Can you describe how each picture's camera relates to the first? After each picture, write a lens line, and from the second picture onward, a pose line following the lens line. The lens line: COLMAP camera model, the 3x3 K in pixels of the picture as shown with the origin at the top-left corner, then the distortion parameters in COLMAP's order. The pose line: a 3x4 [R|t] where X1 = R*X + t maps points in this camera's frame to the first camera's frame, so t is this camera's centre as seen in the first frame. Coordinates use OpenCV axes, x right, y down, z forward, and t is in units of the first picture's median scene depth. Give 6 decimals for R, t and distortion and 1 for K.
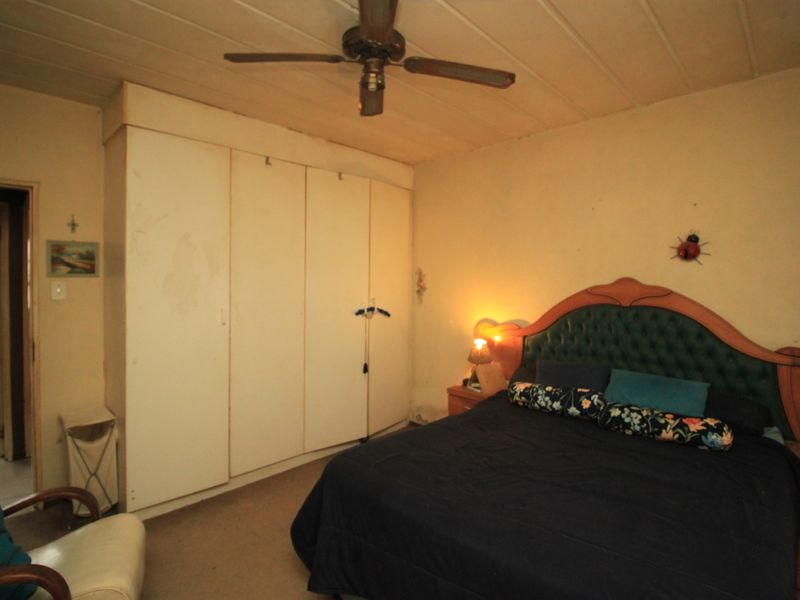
lens RADIAL K [[411.9, 0, 394.0], [0, 411.9, 285.2], [0, 0, 1]] dist [-0.013991, -0.001807]
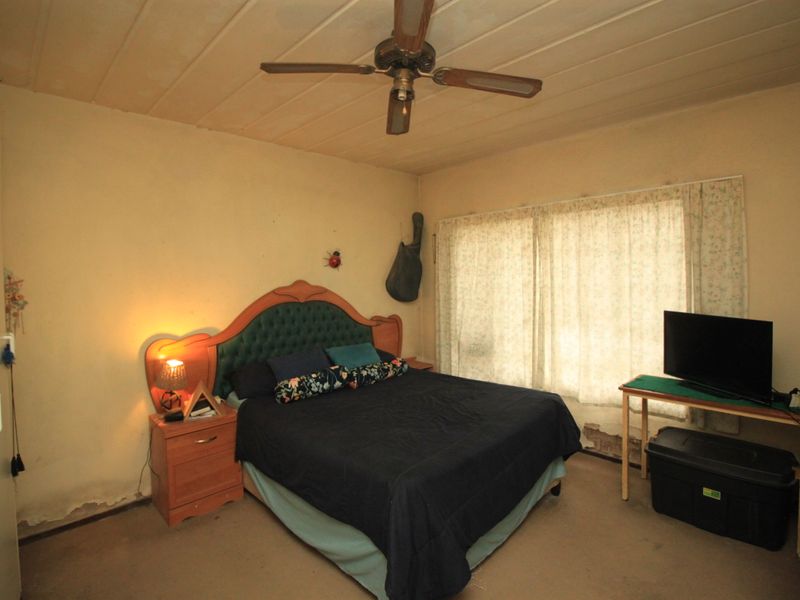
lens RADIAL K [[411.9, 0, 401.4], [0, 411.9, 283.9], [0, 0, 1]] dist [-0.013991, -0.001807]
pose [[0.010010, -0.019923, 0.999751, -0.765004], [0.031218, 0.999320, 0.019602, -0.023486], [-0.999462, 0.031014, 0.010625, 0.712108]]
